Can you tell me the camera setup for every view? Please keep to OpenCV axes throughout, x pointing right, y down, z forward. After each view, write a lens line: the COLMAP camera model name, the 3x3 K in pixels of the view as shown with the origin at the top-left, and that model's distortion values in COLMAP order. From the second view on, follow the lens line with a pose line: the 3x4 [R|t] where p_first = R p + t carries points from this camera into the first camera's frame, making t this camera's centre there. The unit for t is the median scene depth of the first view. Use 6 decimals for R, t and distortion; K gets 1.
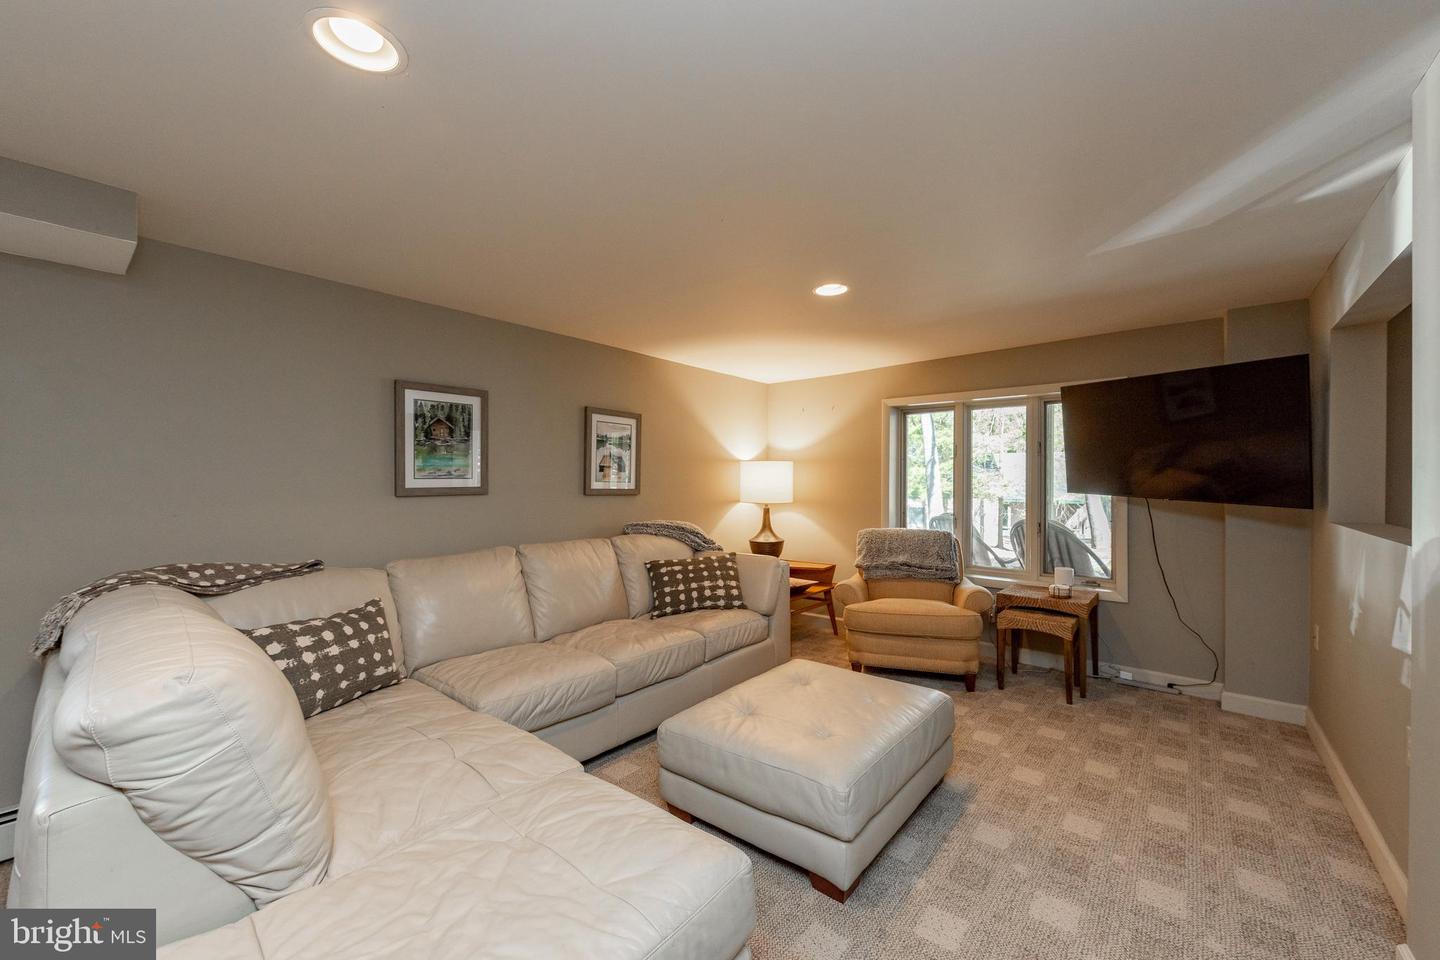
lens RADIAL K [[561.8, 0, 720.0], [0, 561.8, 480.0], [0, 0, 1]] dist [-0.000411, -0.000058]
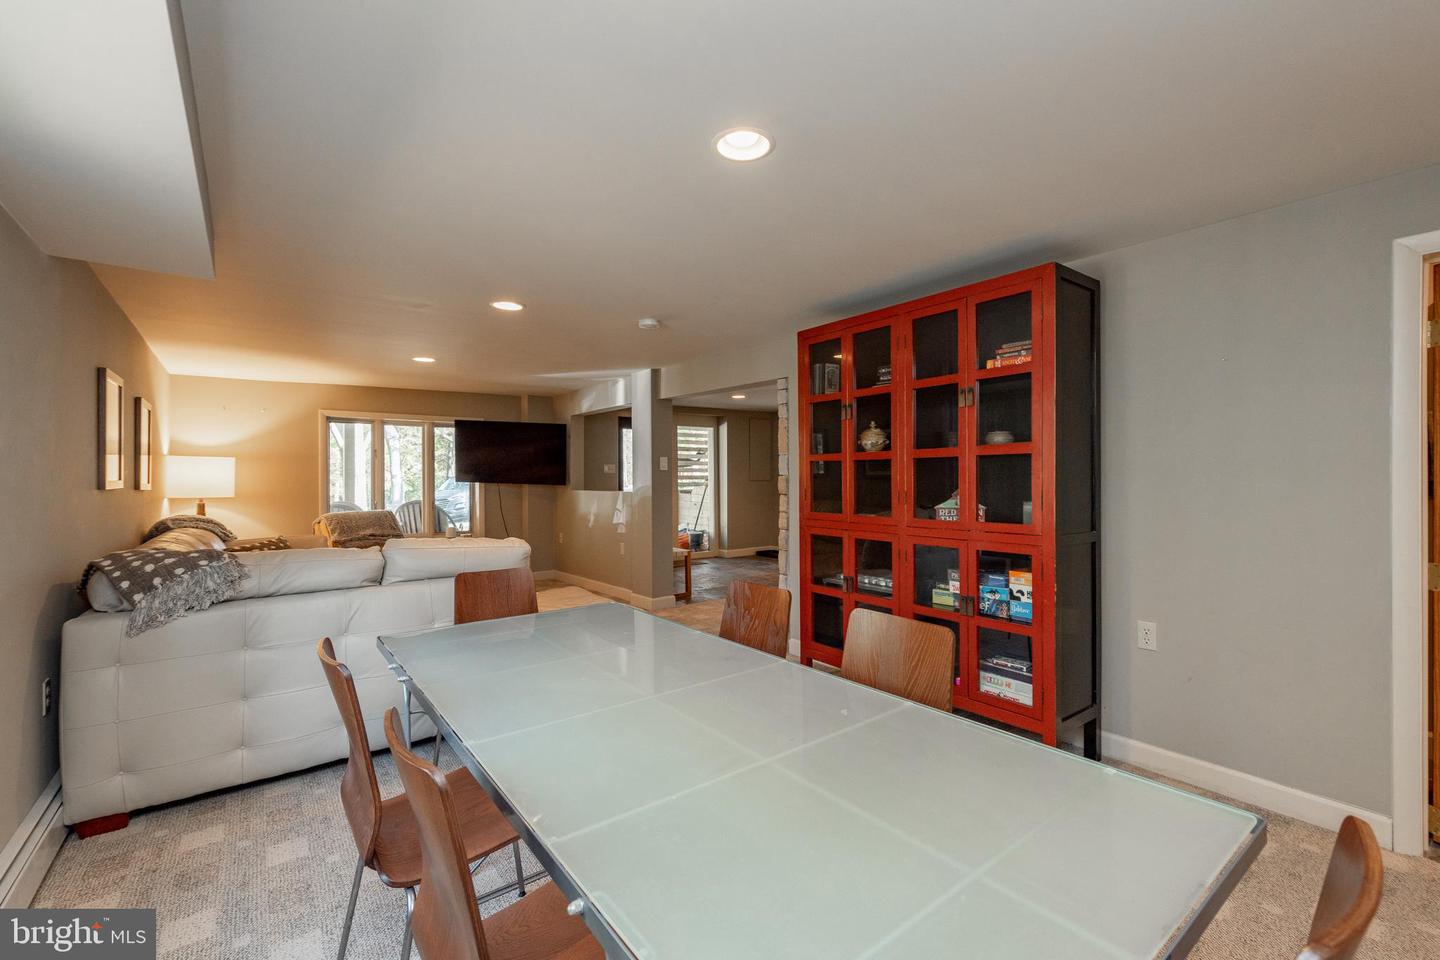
lens RADIAL K [[632.7, 0, 720.0], [0, 632.7, 480.0], [0, 0, 1]] dist [-0.000217, -0.000057]
pose [[0.201581, -0.013064, 0.979385, -0.953776], [0.007673, 0.999901, 0.011758, 0.001332], [-0.979442, 0.005145, 0.201662, -0.149400]]
